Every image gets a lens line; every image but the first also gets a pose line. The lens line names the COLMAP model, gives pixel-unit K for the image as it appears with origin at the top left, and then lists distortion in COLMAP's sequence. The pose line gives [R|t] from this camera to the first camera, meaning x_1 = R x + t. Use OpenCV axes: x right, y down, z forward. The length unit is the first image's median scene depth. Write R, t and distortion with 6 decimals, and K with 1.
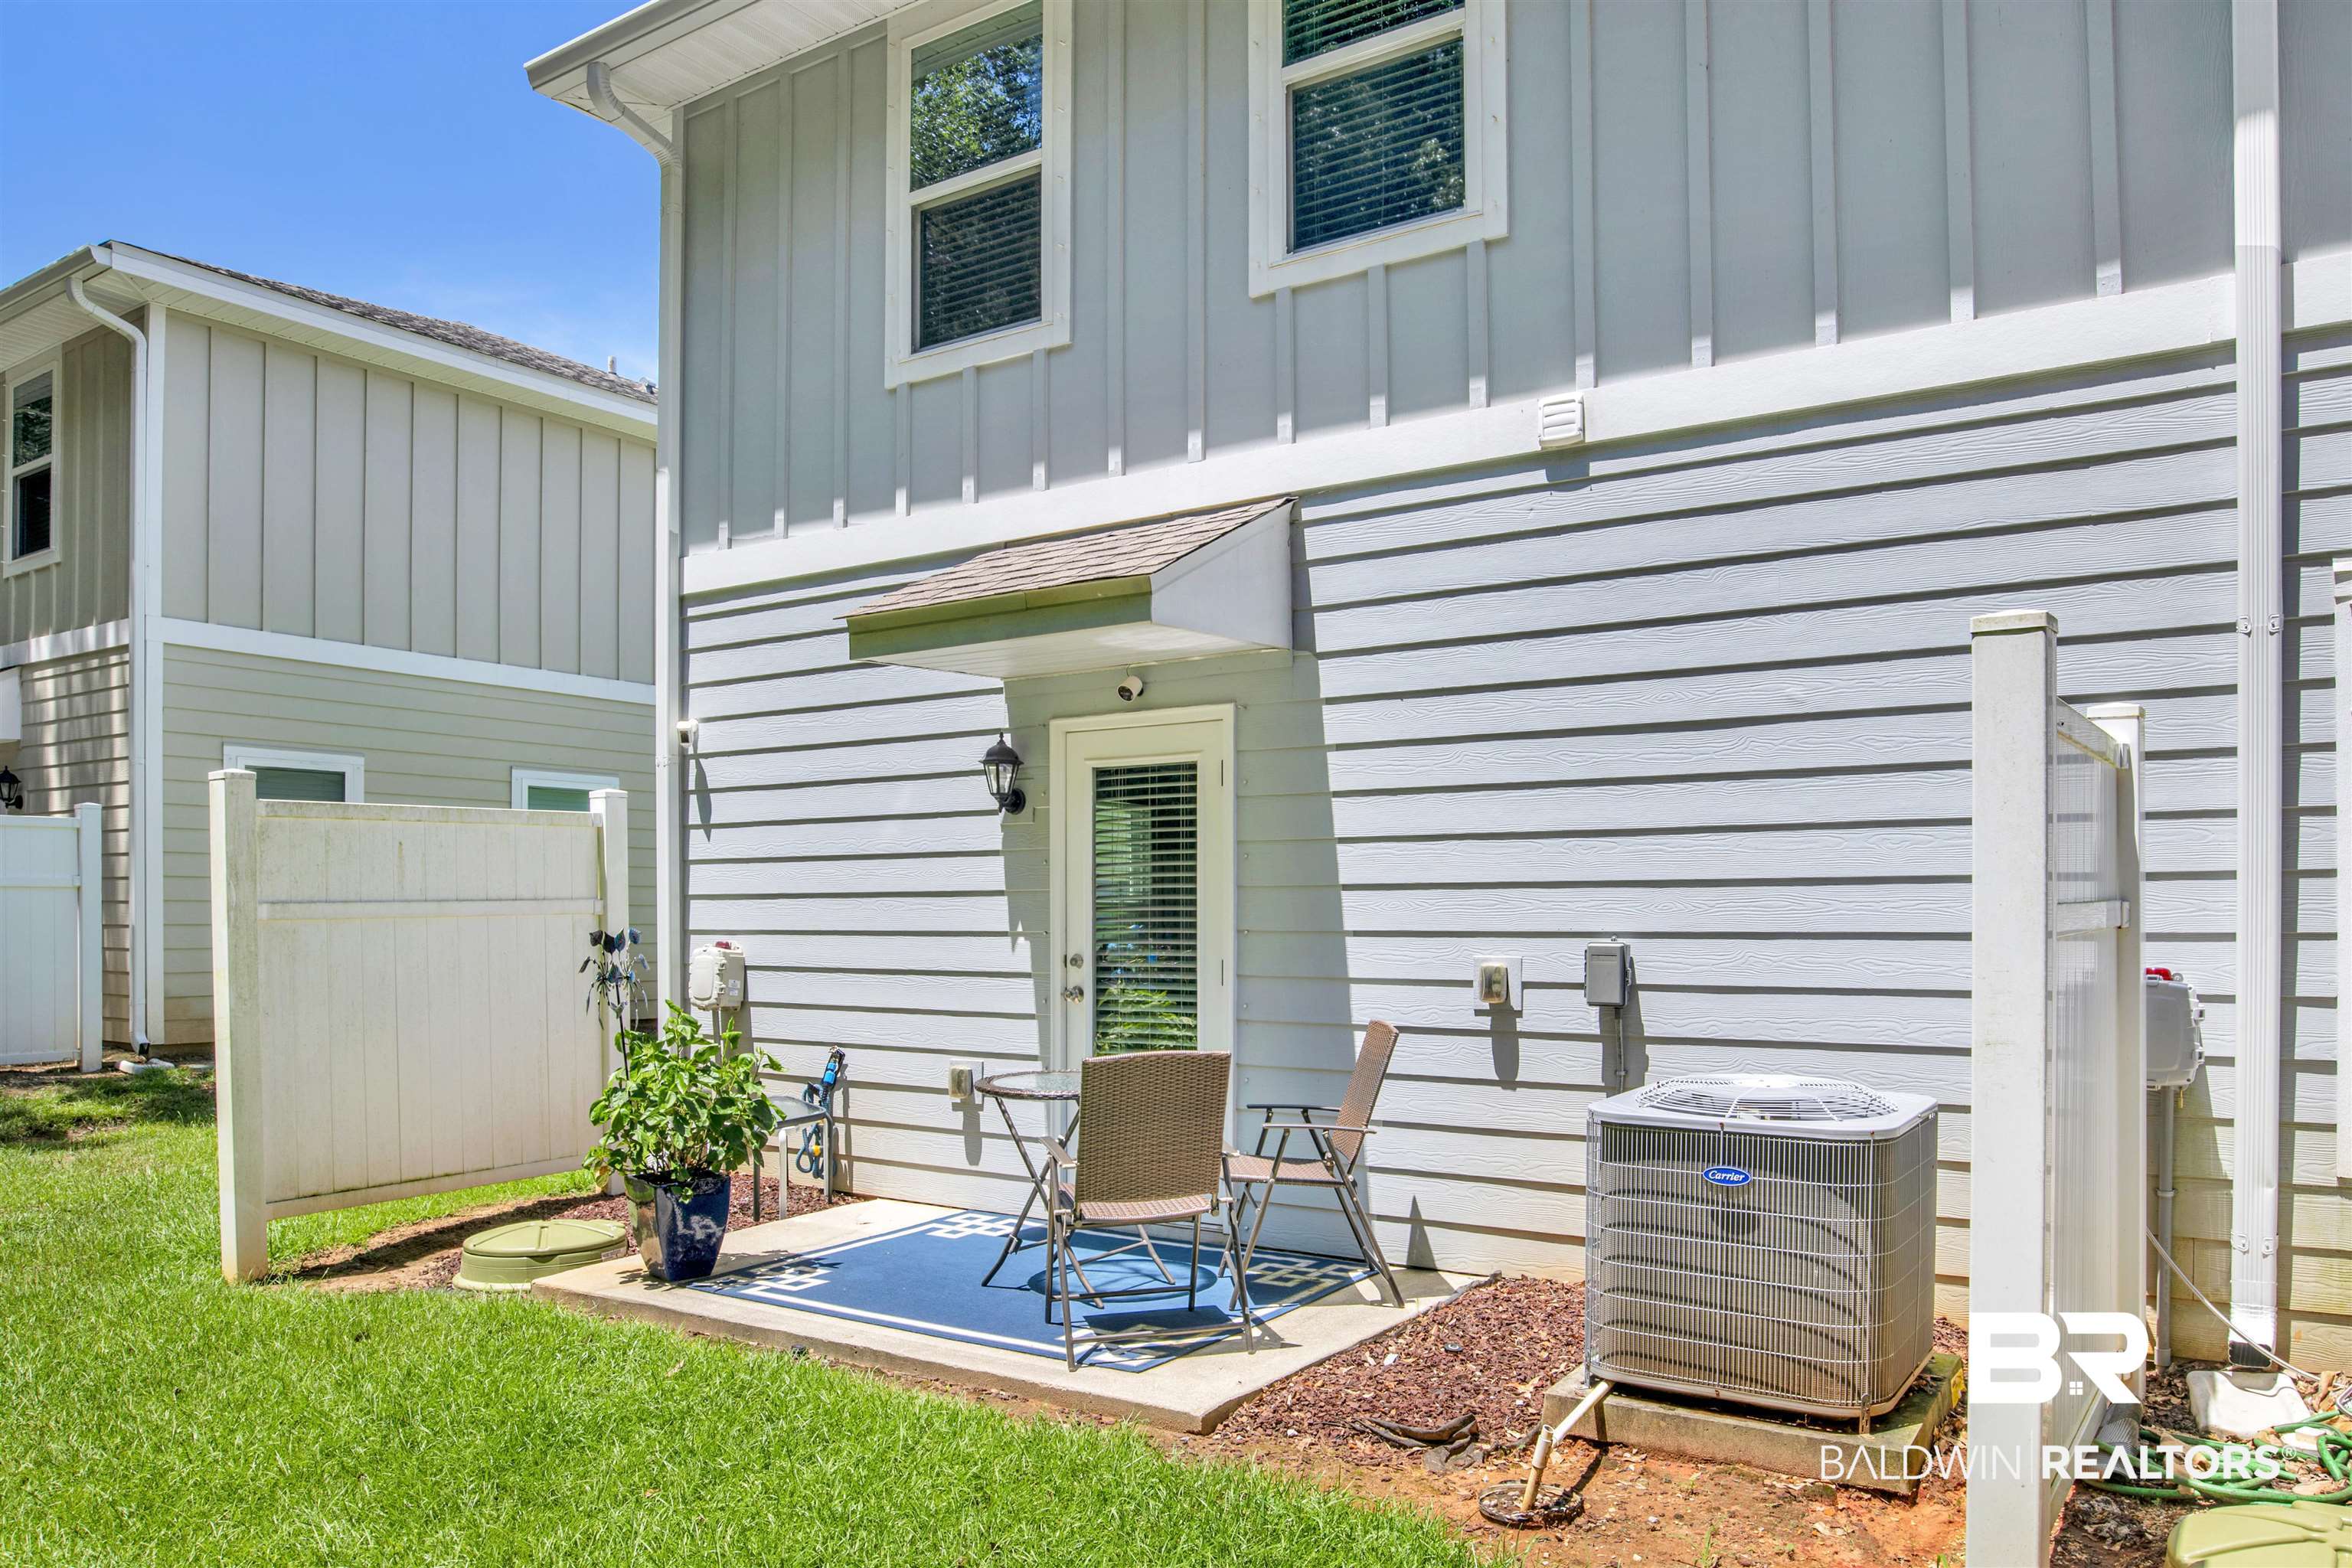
lens RADIAL K [[1647.8, 0, 1205.9], [0, 1647.8, 789.4], [0, 0, 1]] dist [-0.053904, -0.000498]
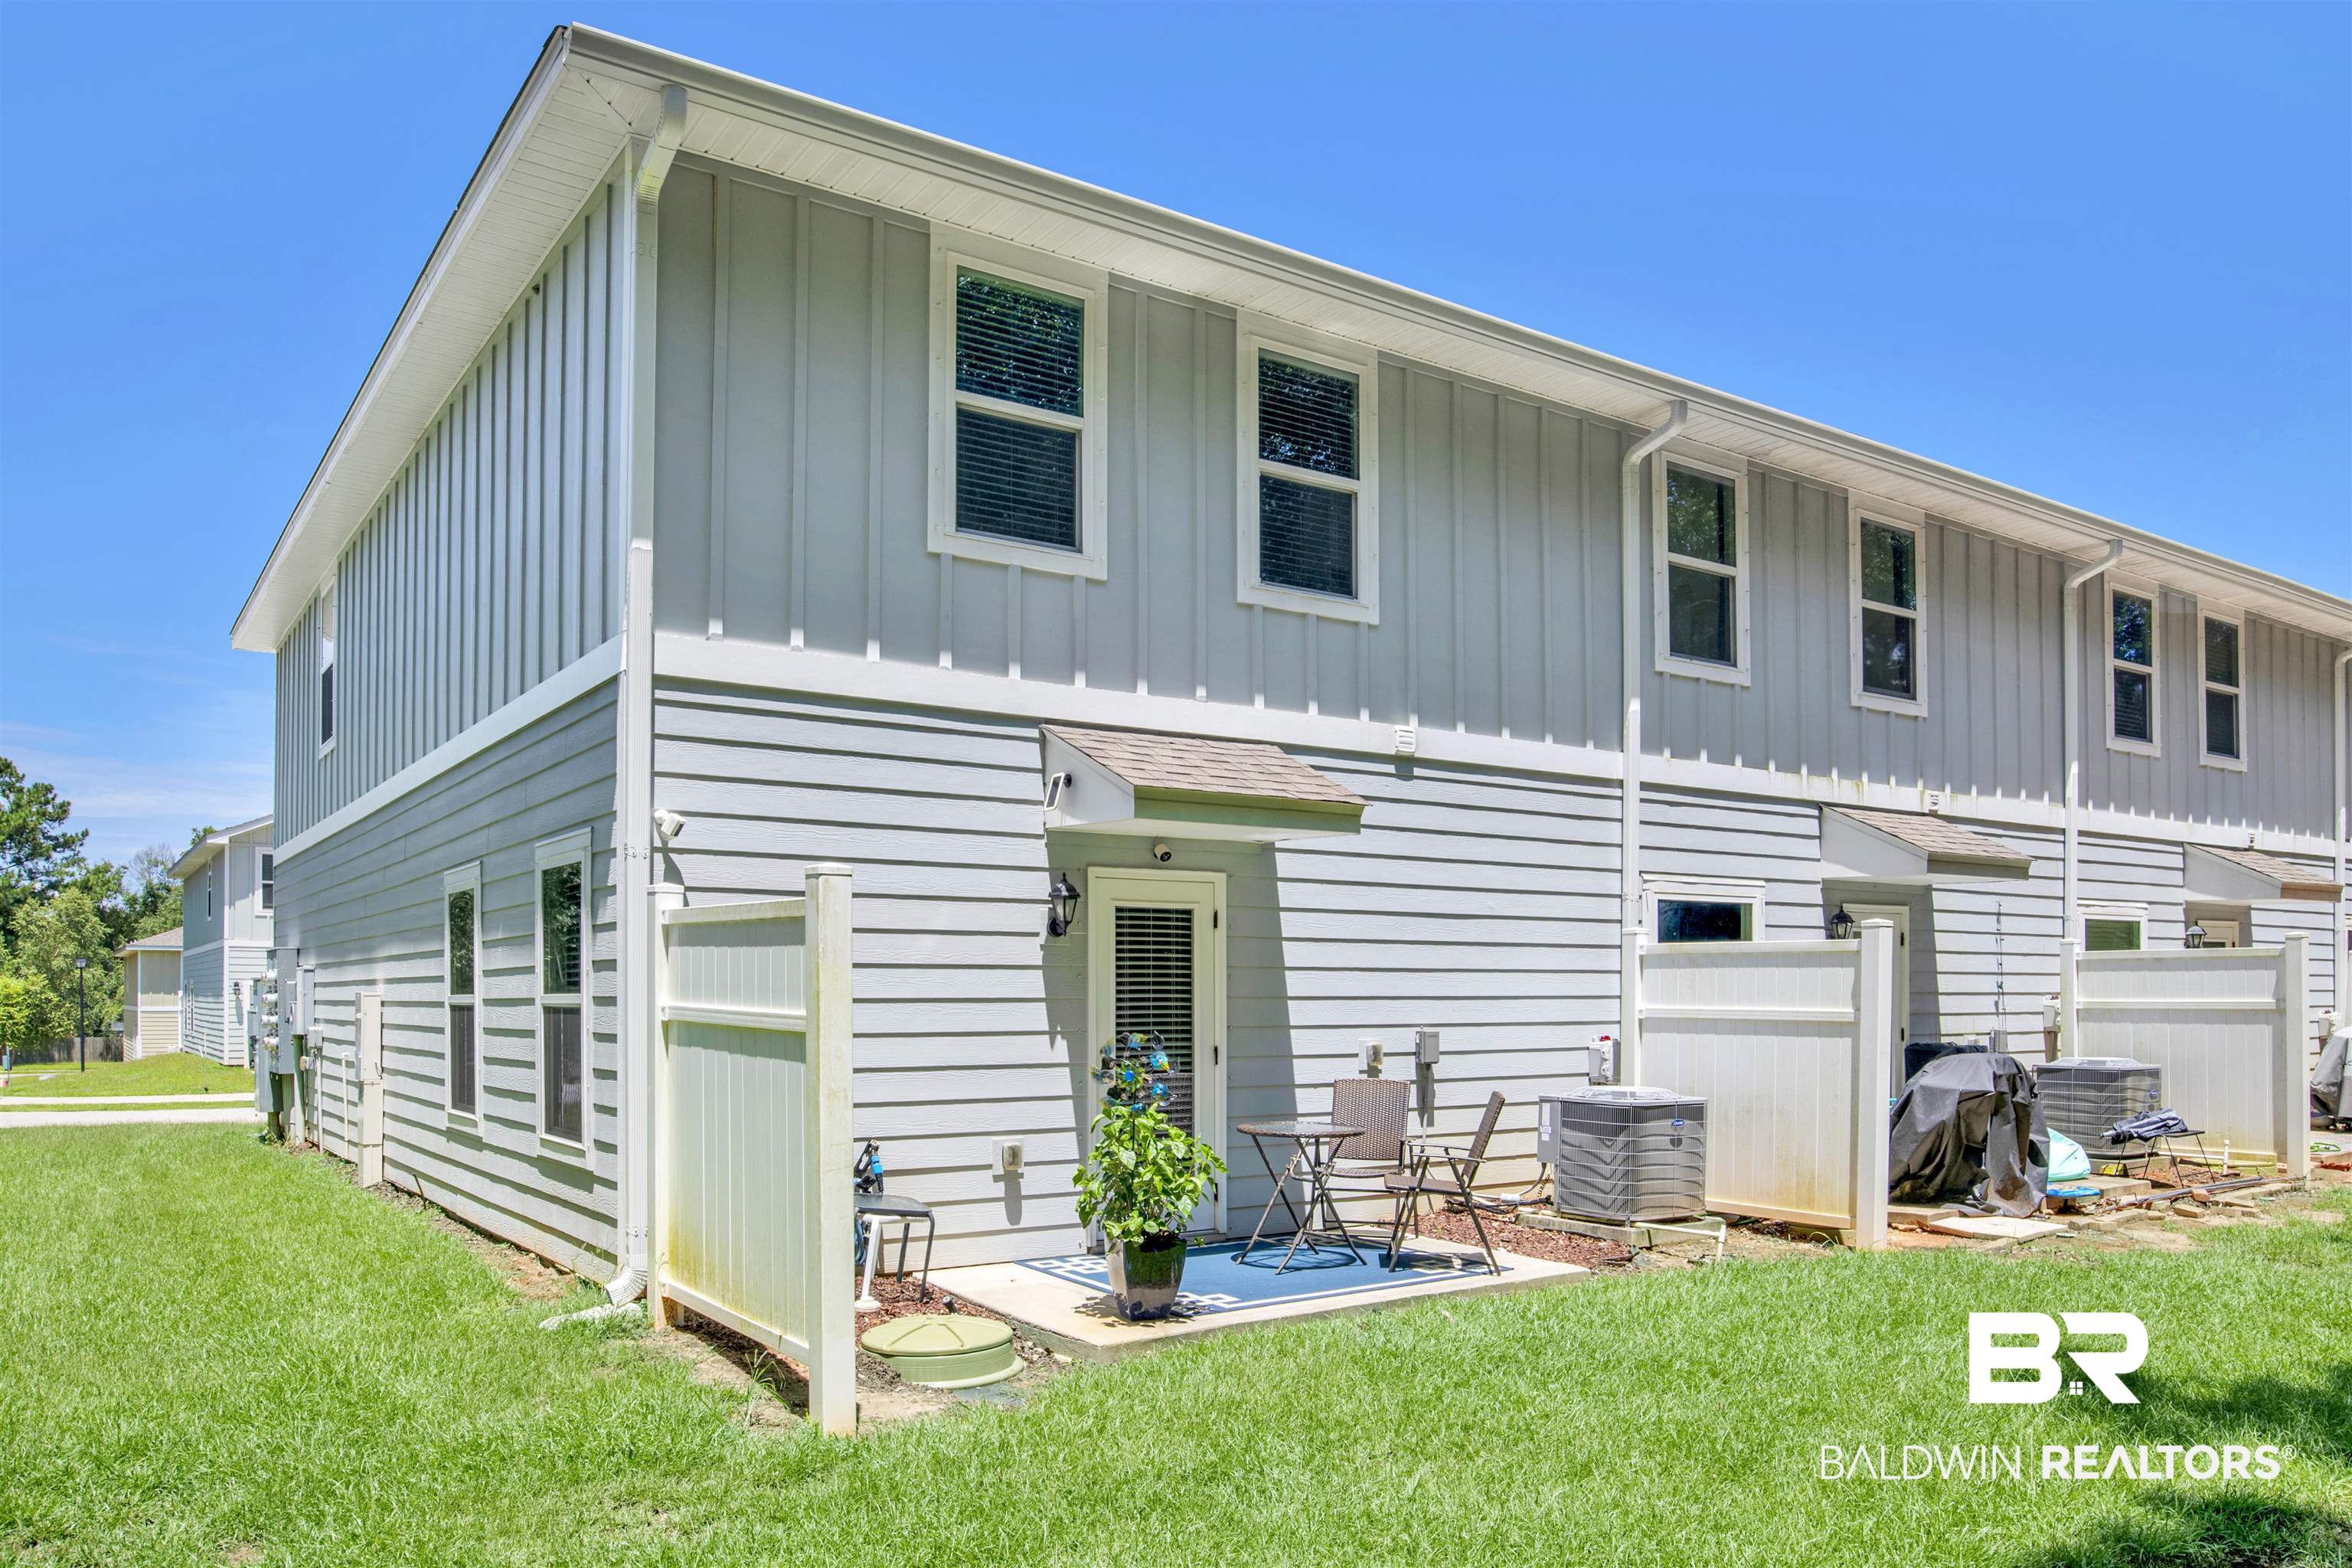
lens RADIAL K [[1647.8, 0, 1205.9], [0, 1647.8, 789.4], [0, 0, 1]] dist [-0.053904, -0.000498]
pose [[0.363777, 0.116054, 0.924228, -1.340011], [-0.072317, 0.992732, -0.096192, 0.016805], [-0.928675, -0.031845, 0.369526, 0.460413]]
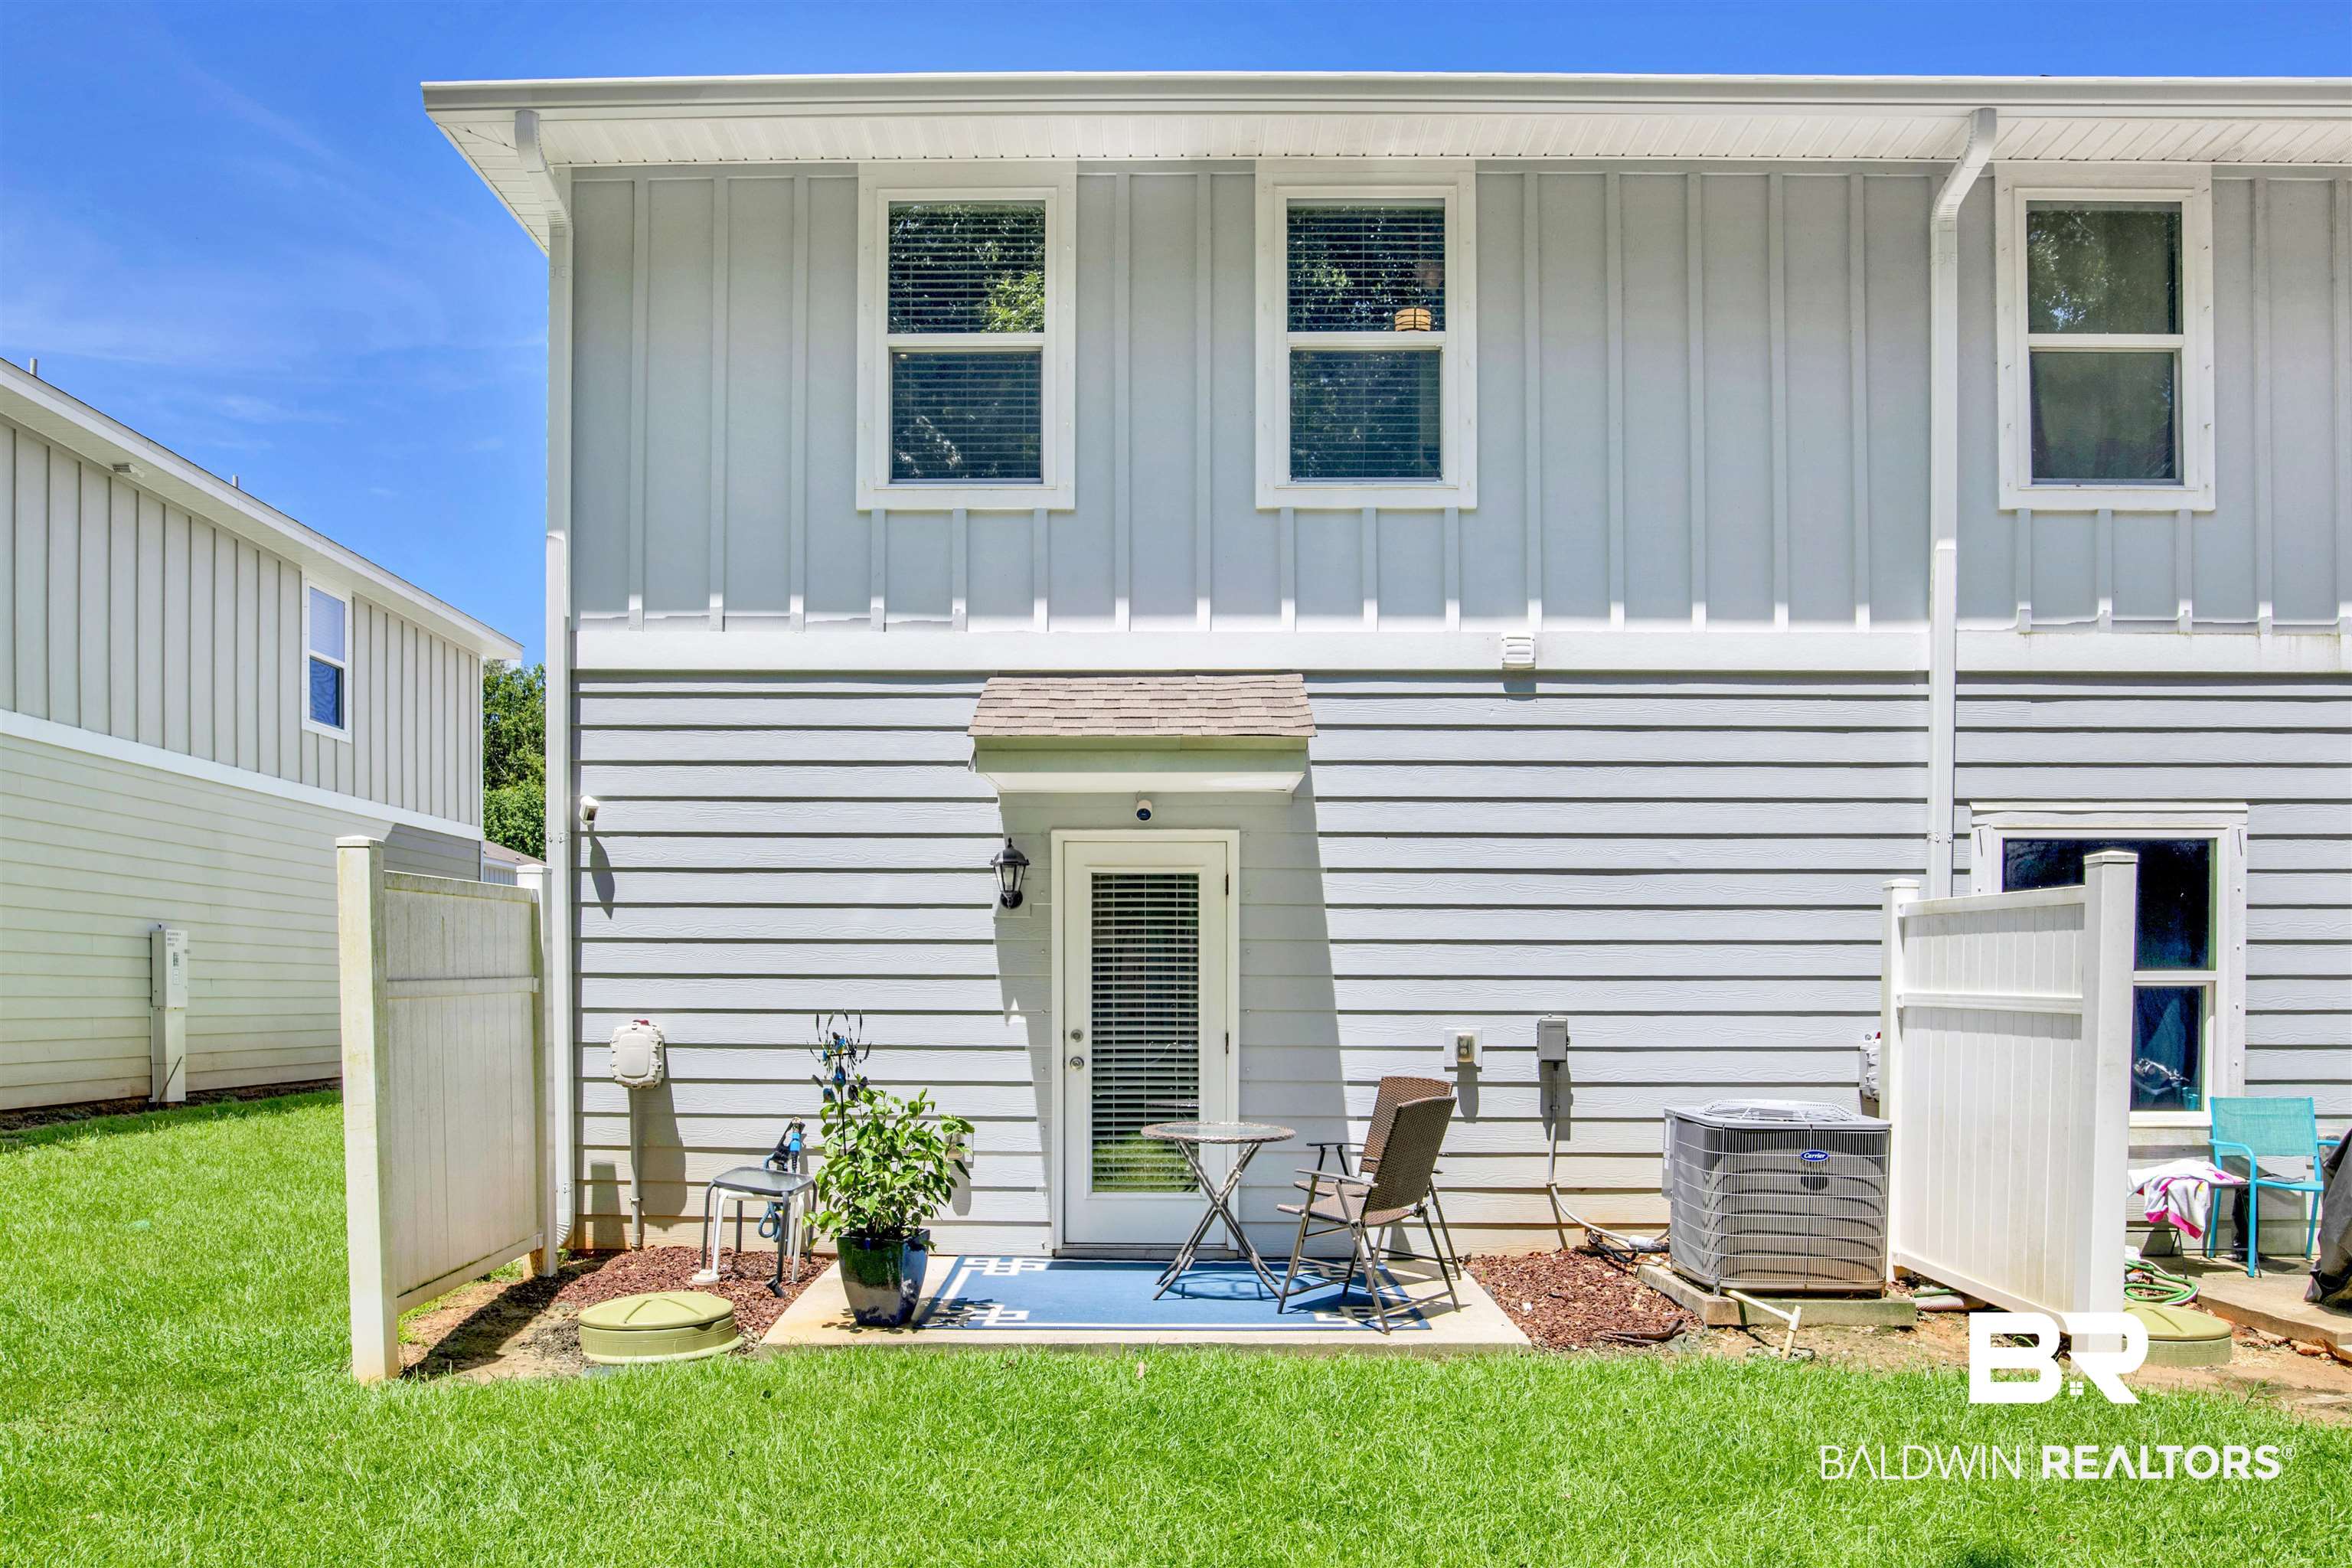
lens RADIAL K [[1659.0, 0, 1169.7], [0, 1659.0, 867.2], [0, 0, 1]] dist [-0.052109, -0.000370]
pose [[0.841930, 0.044732, 0.537729, -0.693329], [-0.046841, 0.998855, -0.009752, -0.008339], [-0.537549, -0.016977, 0.843062, -0.040718]]
